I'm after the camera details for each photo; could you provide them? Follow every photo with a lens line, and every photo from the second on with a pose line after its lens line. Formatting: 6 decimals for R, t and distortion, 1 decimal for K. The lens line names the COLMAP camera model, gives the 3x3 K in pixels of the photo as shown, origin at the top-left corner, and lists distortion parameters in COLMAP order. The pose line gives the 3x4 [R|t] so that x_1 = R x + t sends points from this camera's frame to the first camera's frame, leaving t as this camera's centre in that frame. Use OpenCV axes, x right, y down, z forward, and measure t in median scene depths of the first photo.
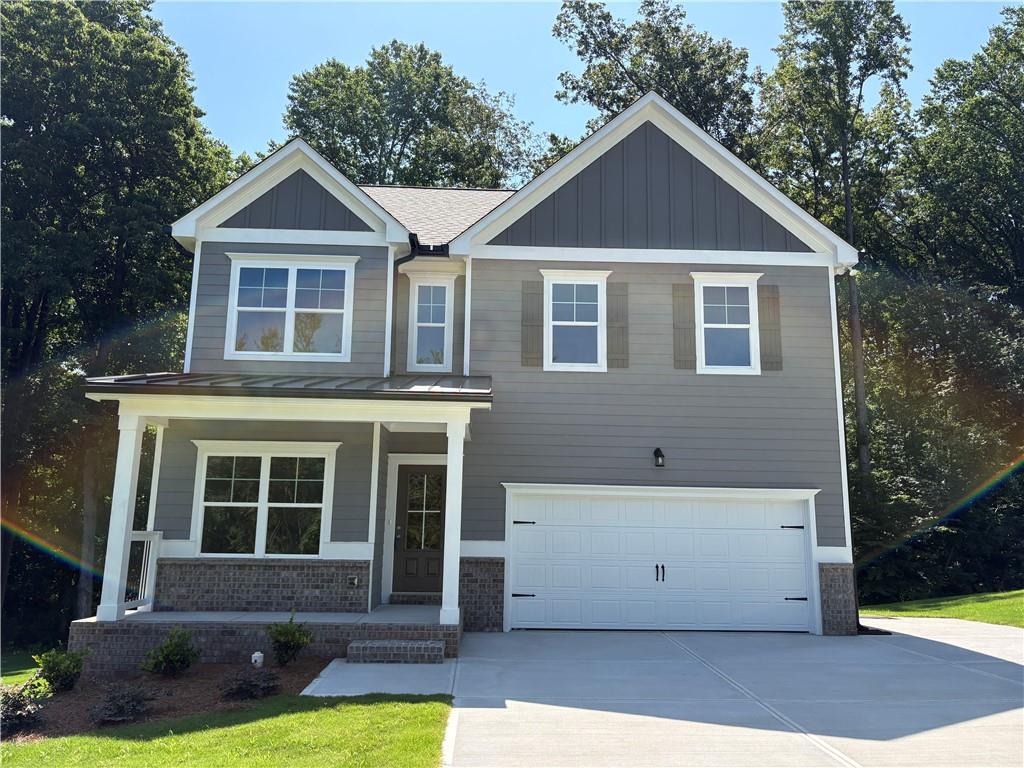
lens RADIAL K [[781.7, 0, 549.5], [0, 781.7, 399.1], [0, 0, 1]] dist [0.093715, -0.100554]
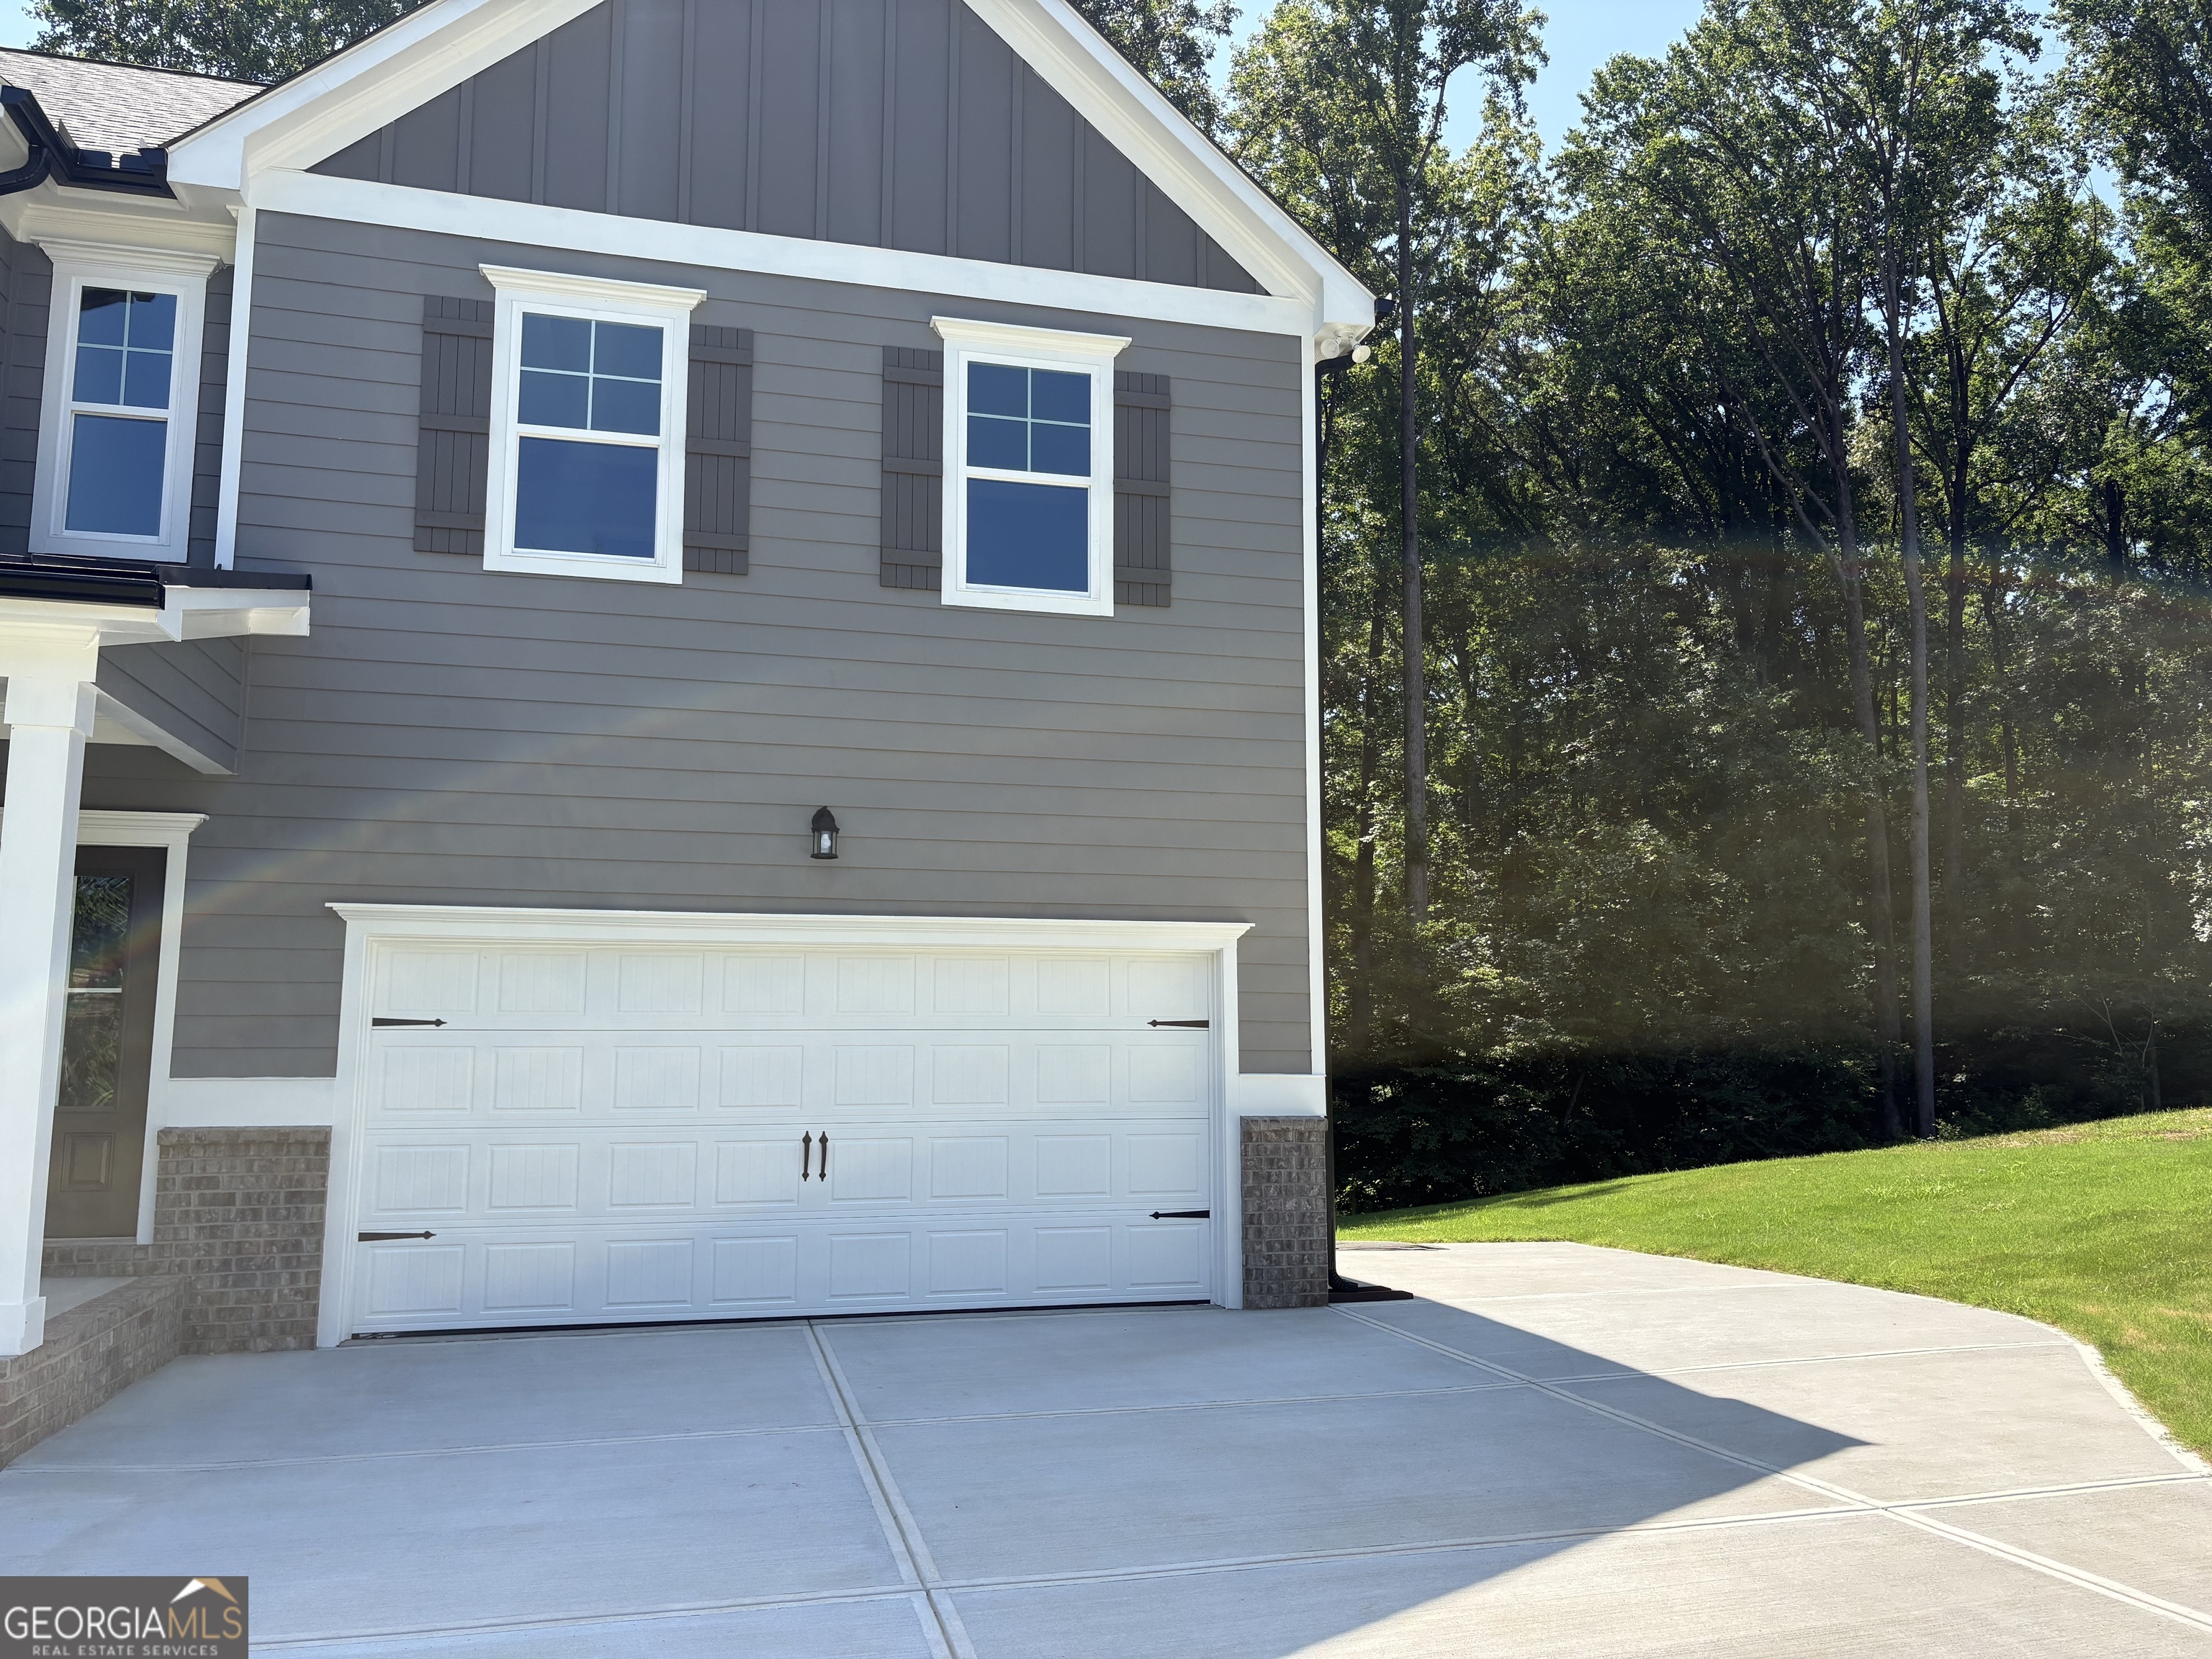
lens RADIAL K [[1688.5, 0, 1187.0], [0, 1688.5, 862.1], [0, 0, 1]] dist [0.093715, -0.100554]
pose [[0.972697, 0.018093, 0.231372, 0.113601], [-0.030112, 0.998368, 0.048522, 0.042525], [-0.230117, -0.054164, 0.971654, 0.207489]]
